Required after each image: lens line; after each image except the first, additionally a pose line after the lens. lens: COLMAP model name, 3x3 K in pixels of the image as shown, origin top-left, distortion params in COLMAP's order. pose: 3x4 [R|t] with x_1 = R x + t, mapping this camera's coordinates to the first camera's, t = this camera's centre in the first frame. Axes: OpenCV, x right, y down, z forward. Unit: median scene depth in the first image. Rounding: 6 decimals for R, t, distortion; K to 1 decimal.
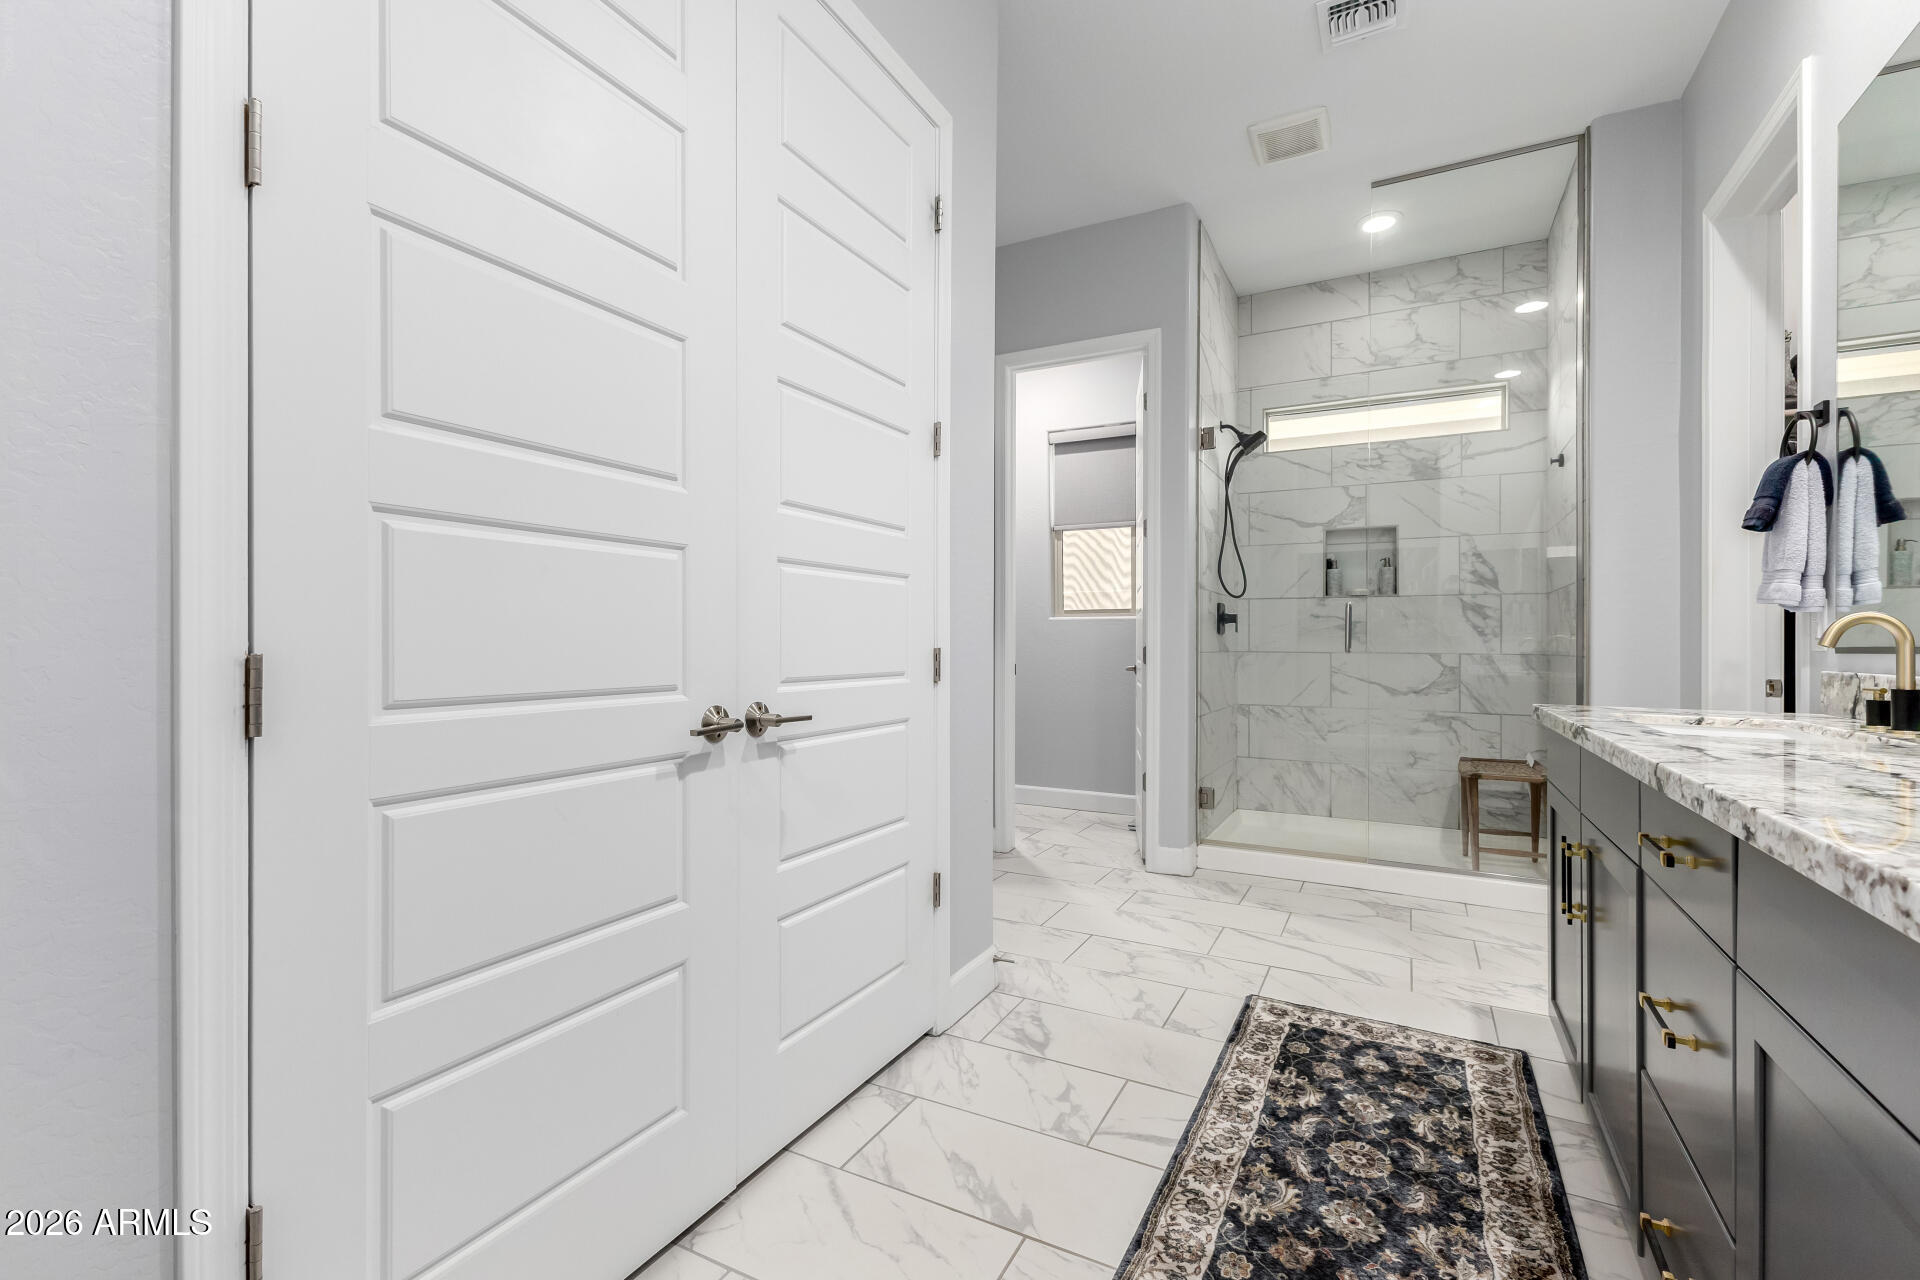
lens RADIAL K [[833.0, 0, 956.5], [0, 833.0, 642.7], [0, 0, 1]] dist [-0.001105, -0.001040]
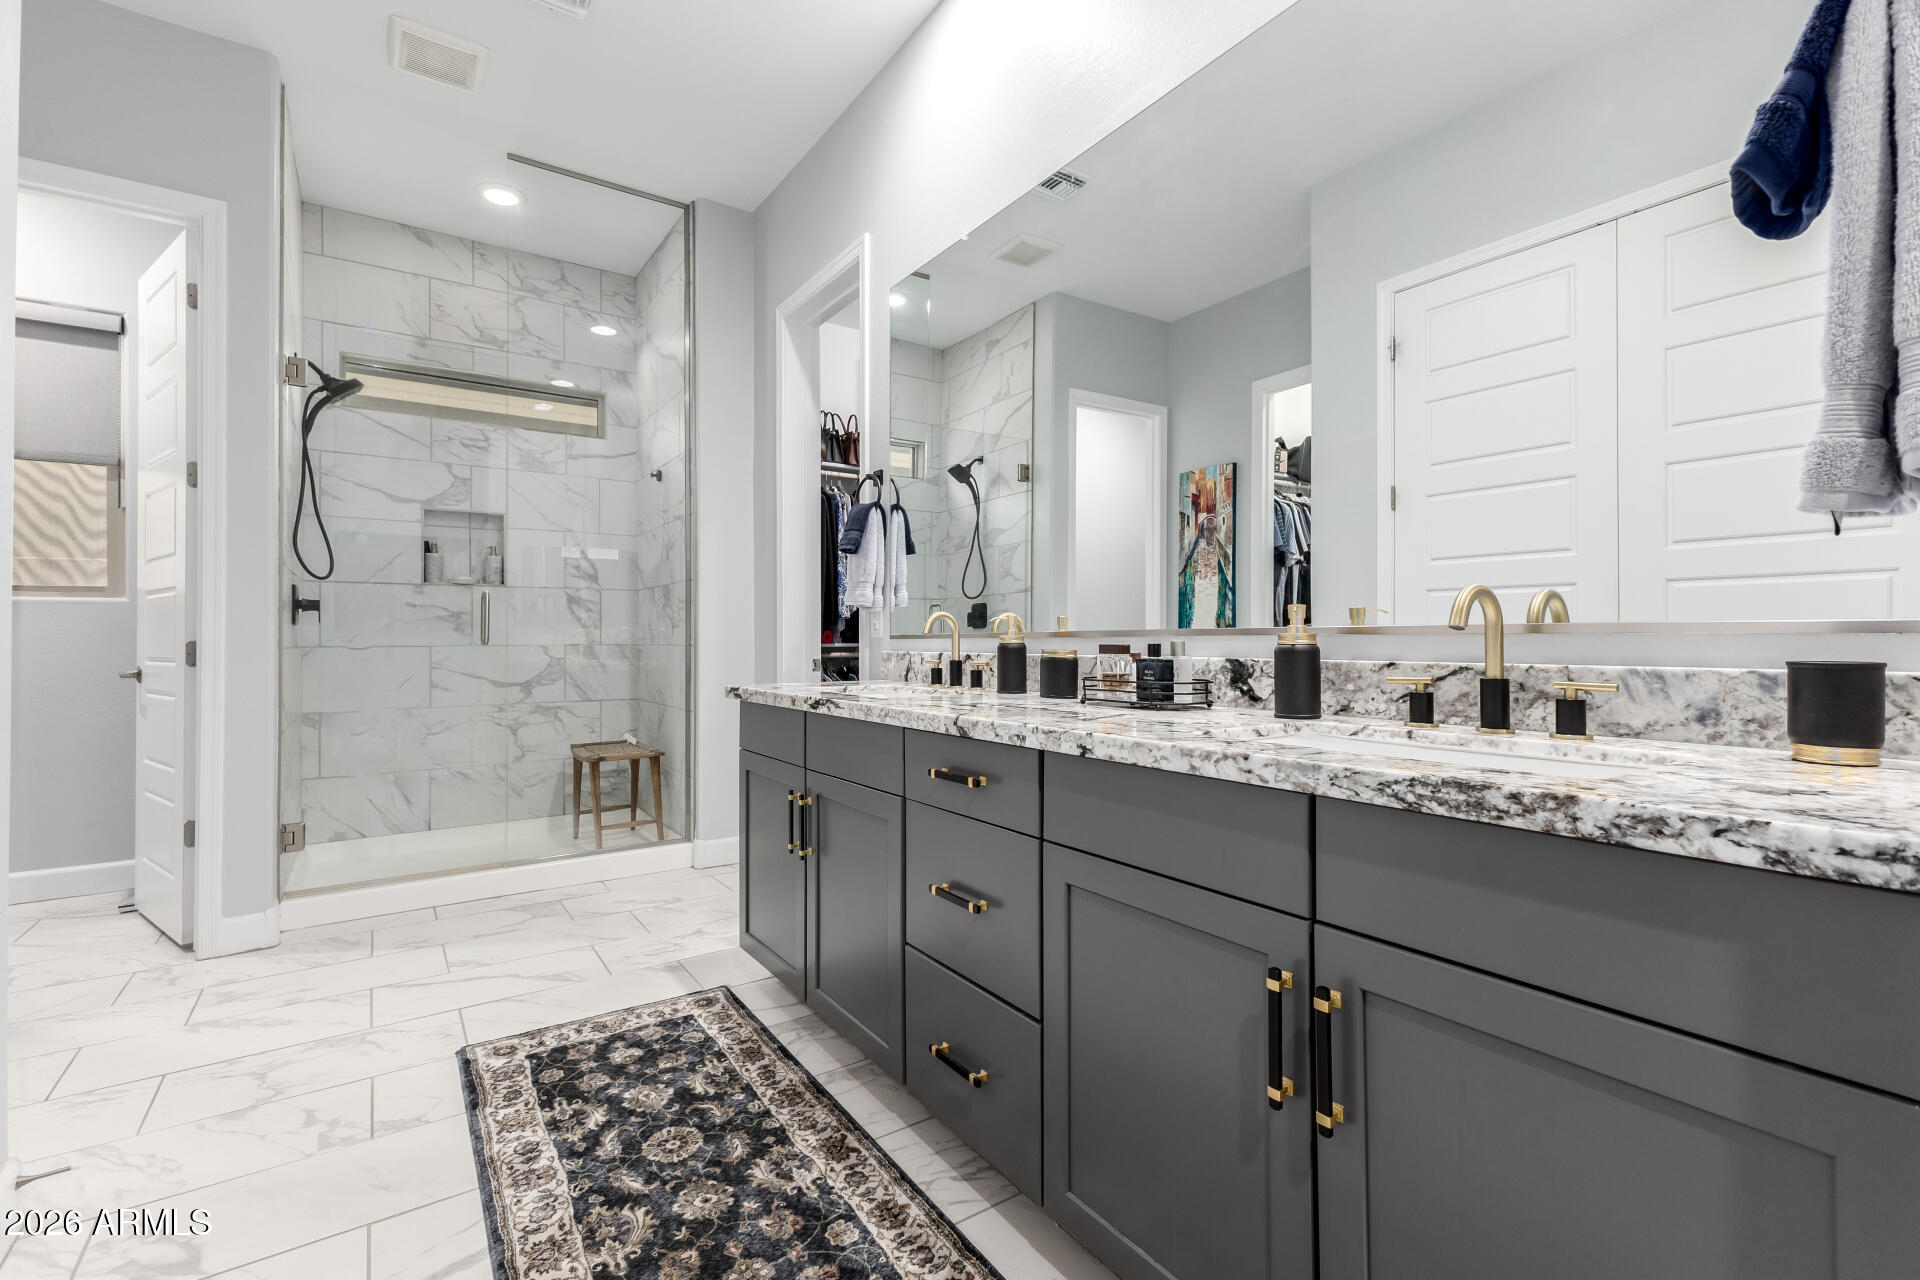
lens RADIAL K [[833.0, 0, 971.5], [0, 833.0, 630.3], [0, 0, 1]] dist [-0.001105, -0.001040]
pose [[0.444431, -0.000698, 0.895813, -0.181473], [0.006369, 0.999977, -0.002380, 0.001141], [-0.895791, 0.006763, 0.444425, 0.155664]]
